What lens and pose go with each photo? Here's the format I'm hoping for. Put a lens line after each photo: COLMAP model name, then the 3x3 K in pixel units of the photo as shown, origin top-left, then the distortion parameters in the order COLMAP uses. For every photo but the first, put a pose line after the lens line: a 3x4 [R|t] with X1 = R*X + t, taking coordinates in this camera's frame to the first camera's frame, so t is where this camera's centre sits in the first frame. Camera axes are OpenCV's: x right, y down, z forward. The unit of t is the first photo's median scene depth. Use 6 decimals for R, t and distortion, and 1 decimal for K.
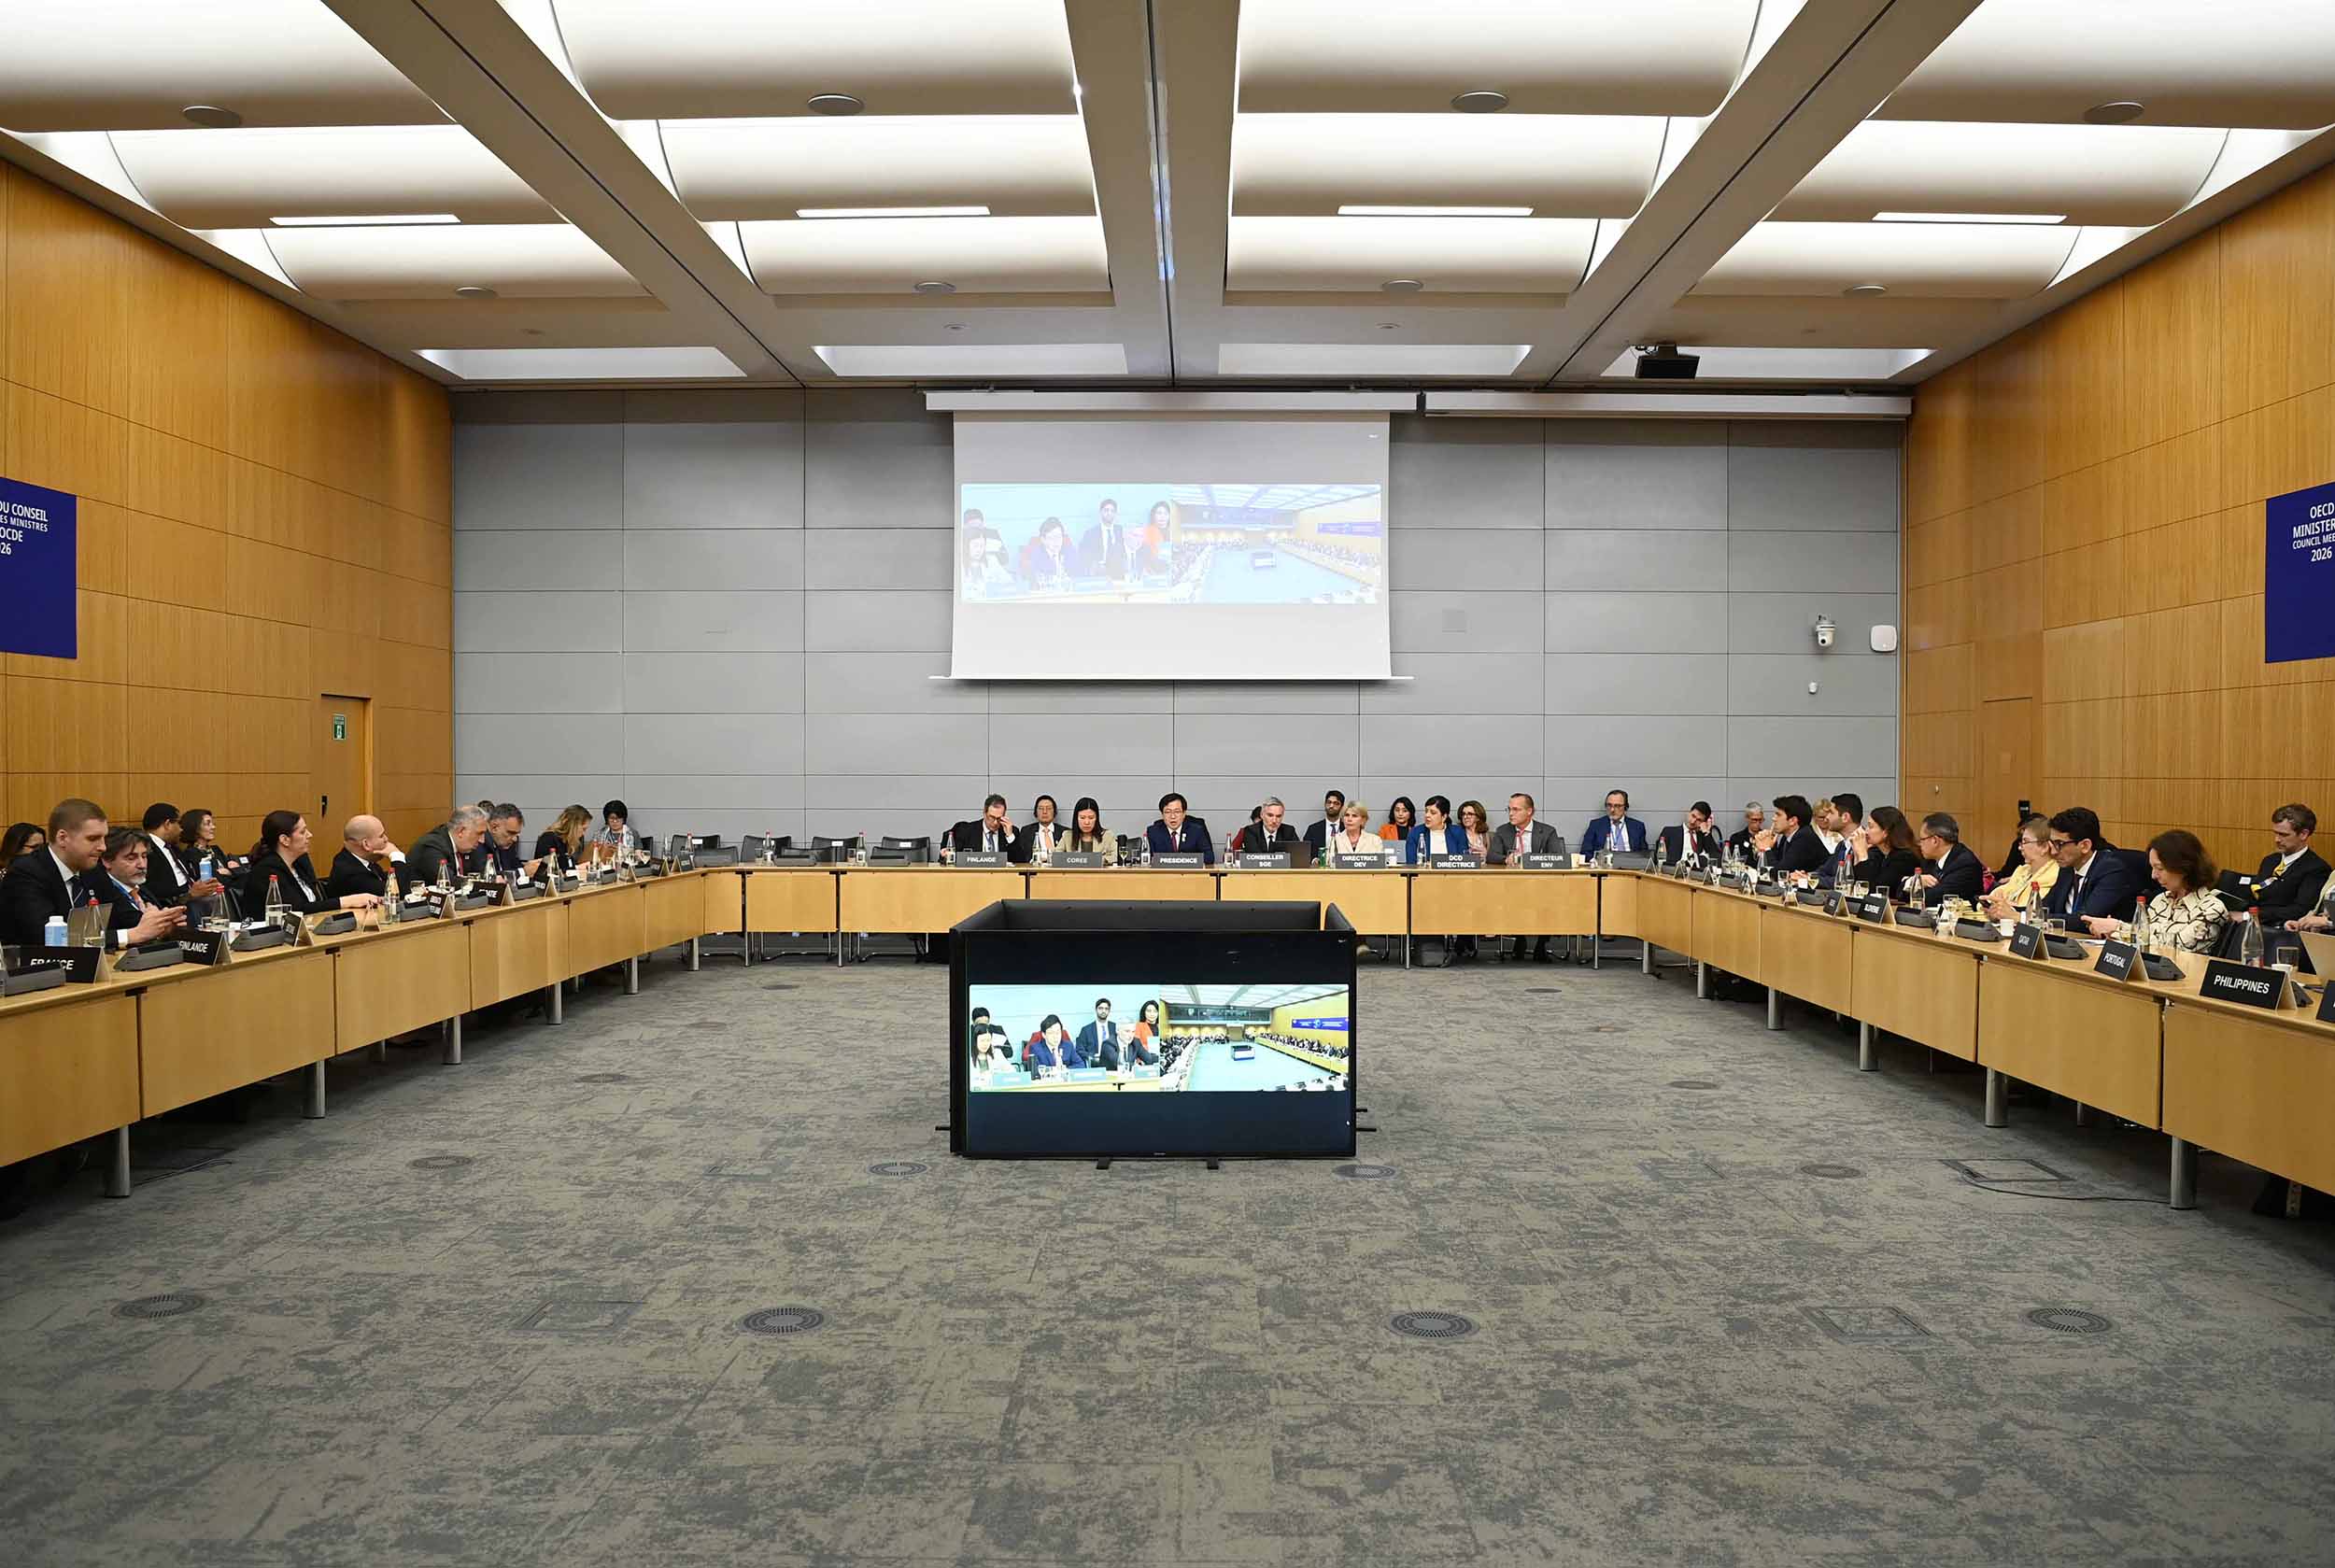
lens RADIAL K [[1863.4, 0, 1134.9], [0, 1863.4, 785.2], [0, 0, 1]] dist [-0.050426, 0.006103]
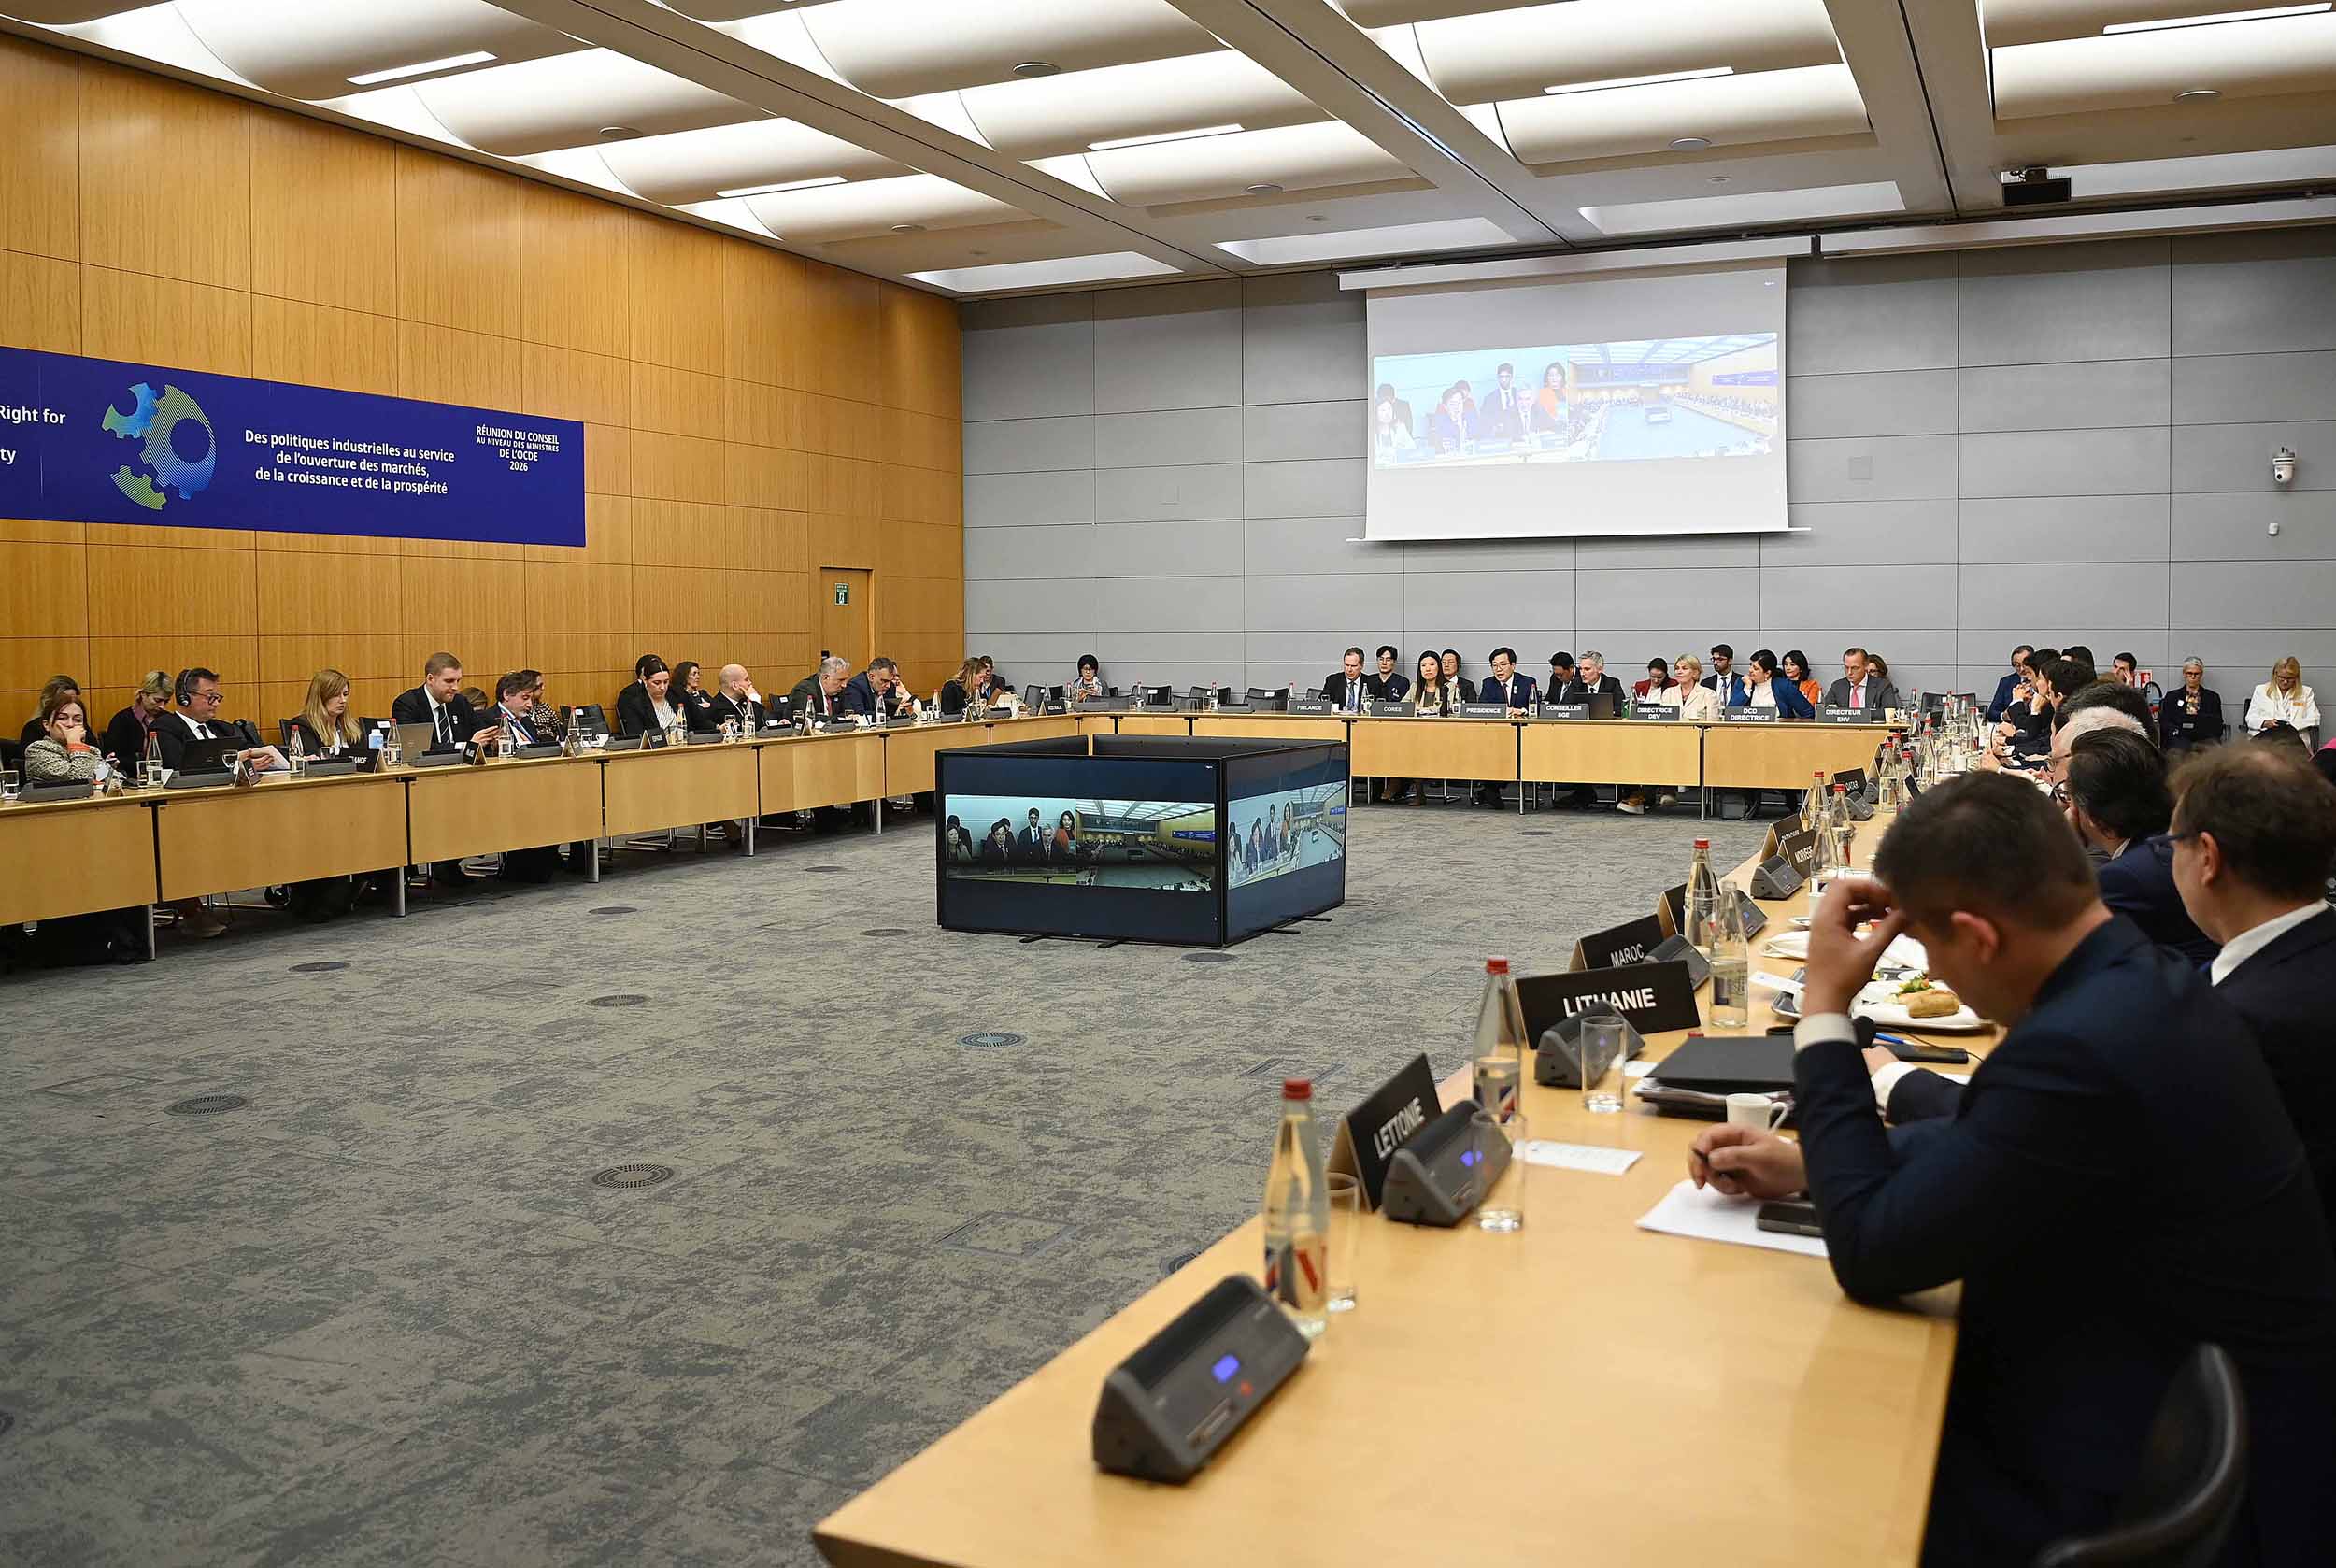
lens RADIAL K [[1942.7, 0, 1155.2], [0, 1942.7, 708.0], [0, 0, 1]] dist [-0.050363, 0.004704]
pose [[0.909005, 0.011486, -0.416627, 0.266425], [0.002995, 0.999414, 0.034087, 0.000784], [0.416774, -0.032233, 0.908438, -0.070030]]
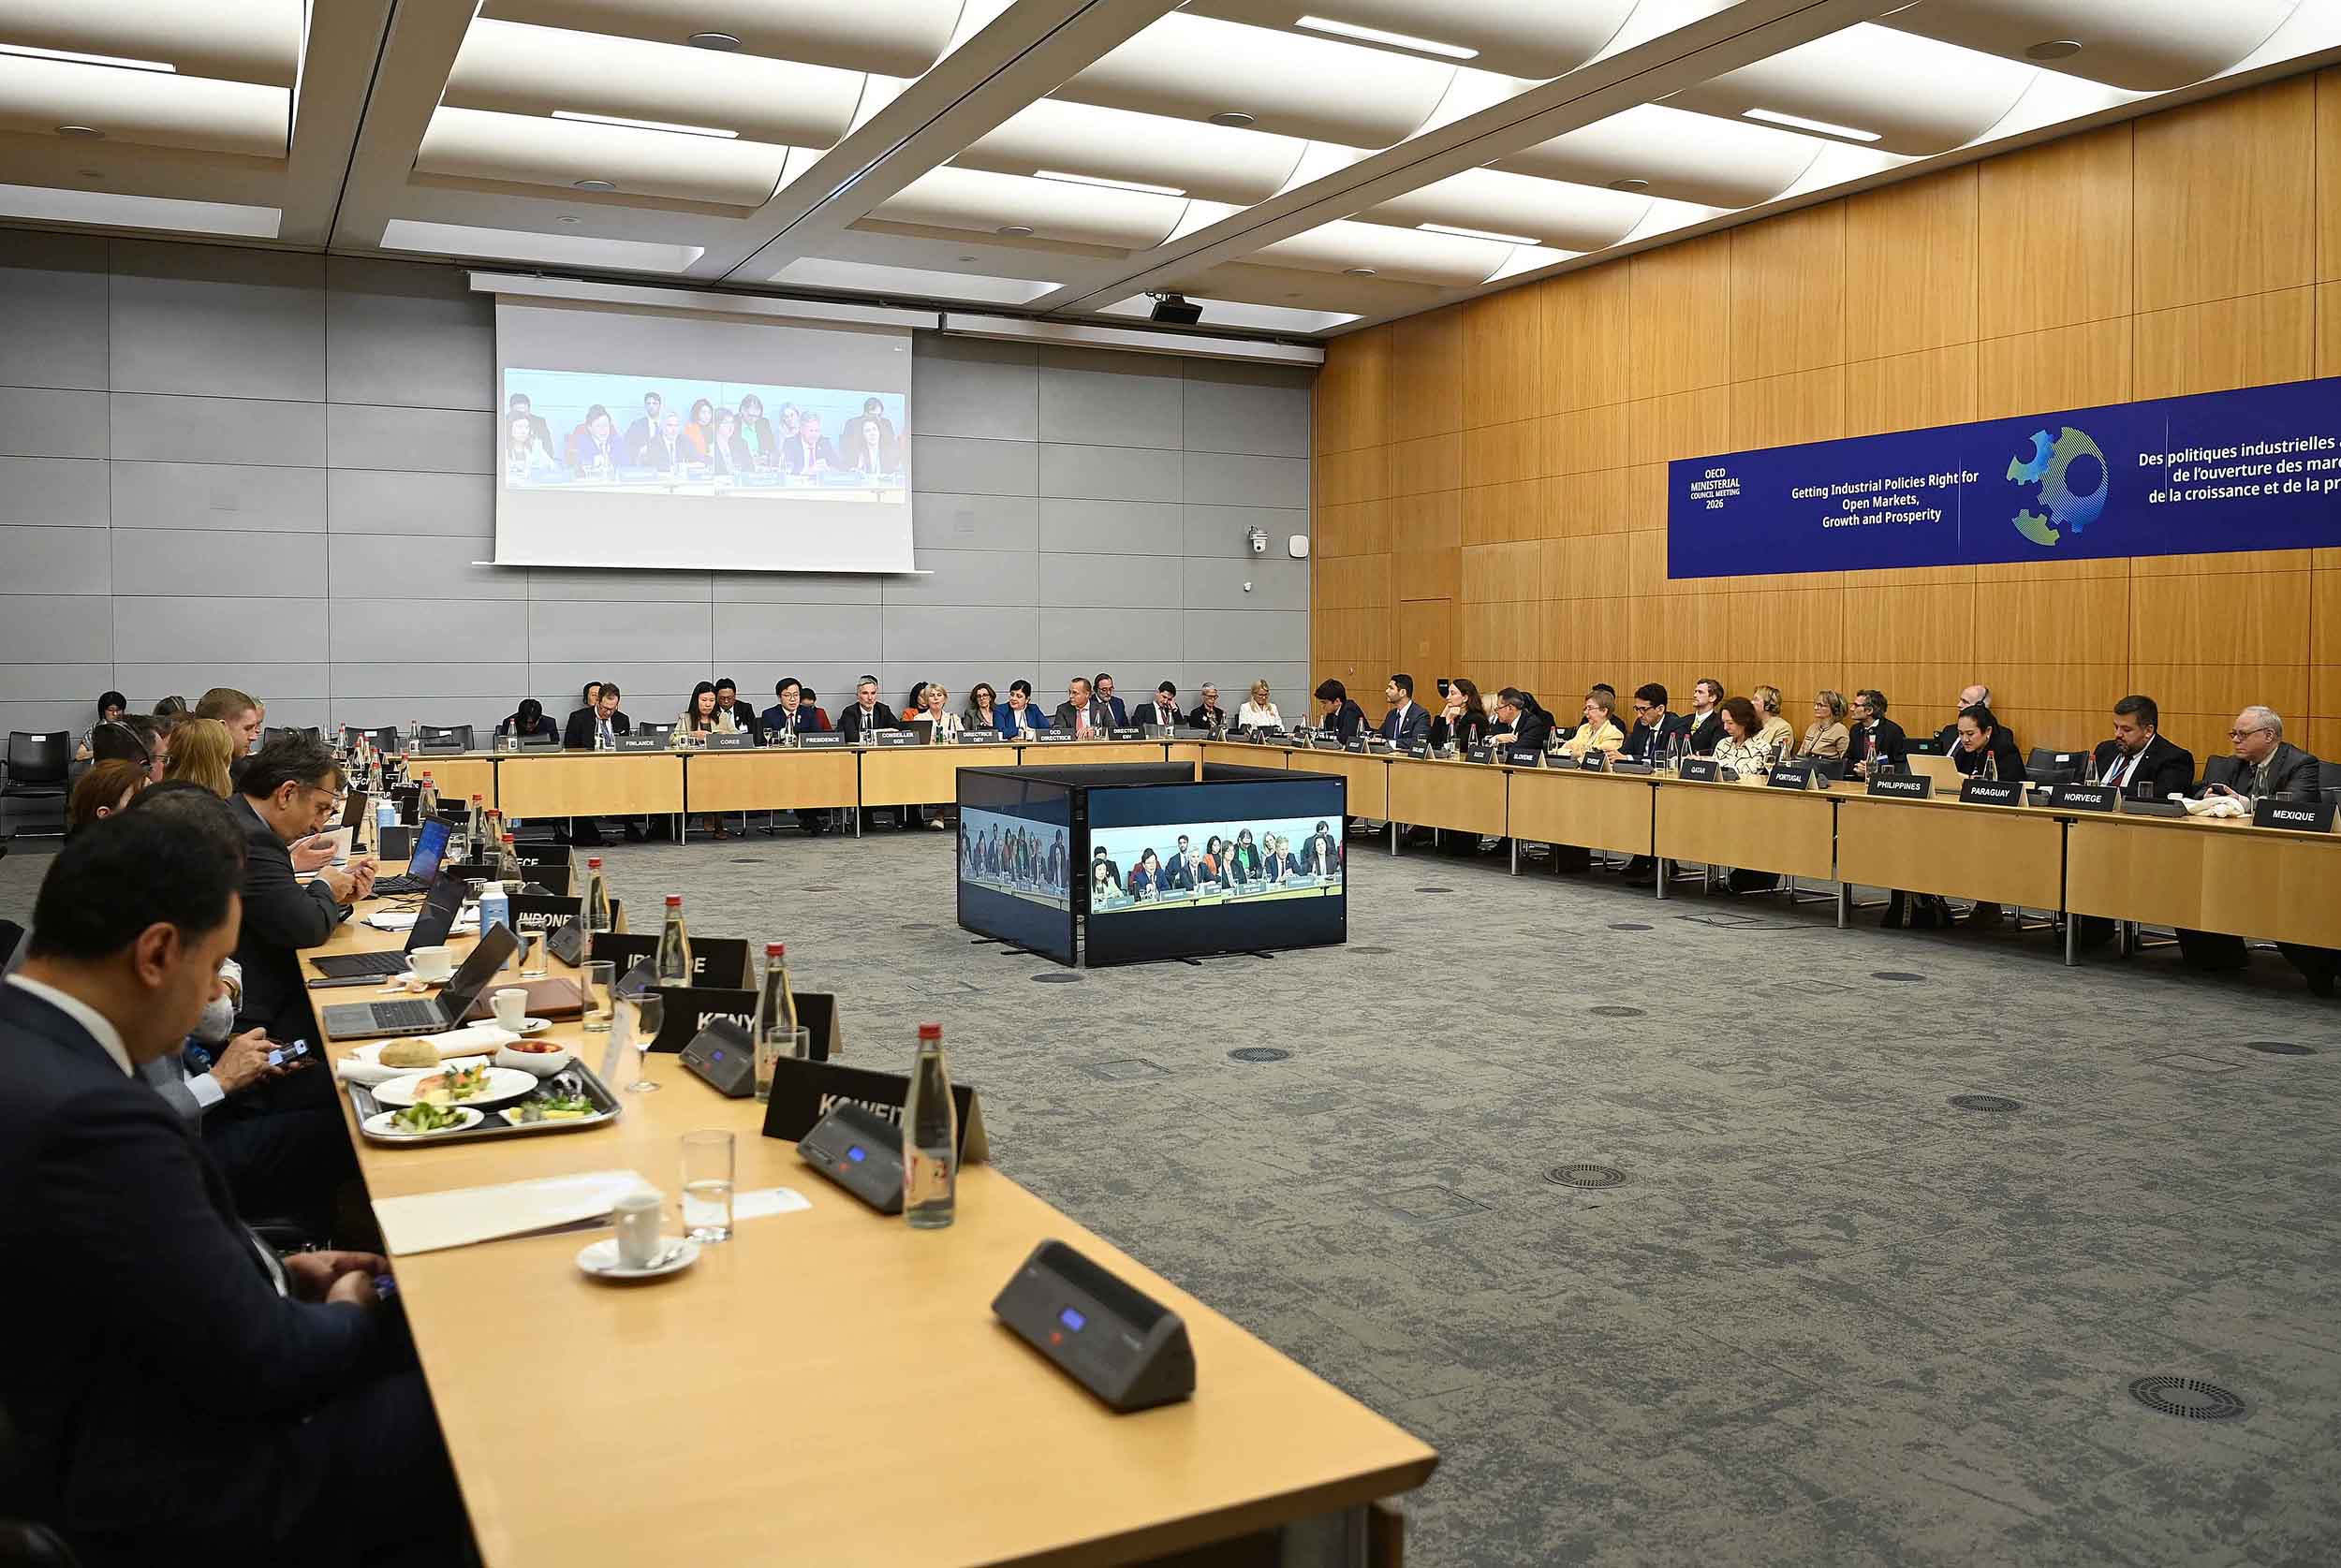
lens RADIAL K [[1946.5, 0, 1157.7], [0, 1946.5, 707.8], [0, 0, 1]] dist [-0.050363, 0.004704]
pose [[0.874396, -0.014242, 0.485004, -0.300352], [0.004793, 0.999774, 0.020718, -0.000483], [-0.485189, -0.015792, 0.874266, -0.073349]]
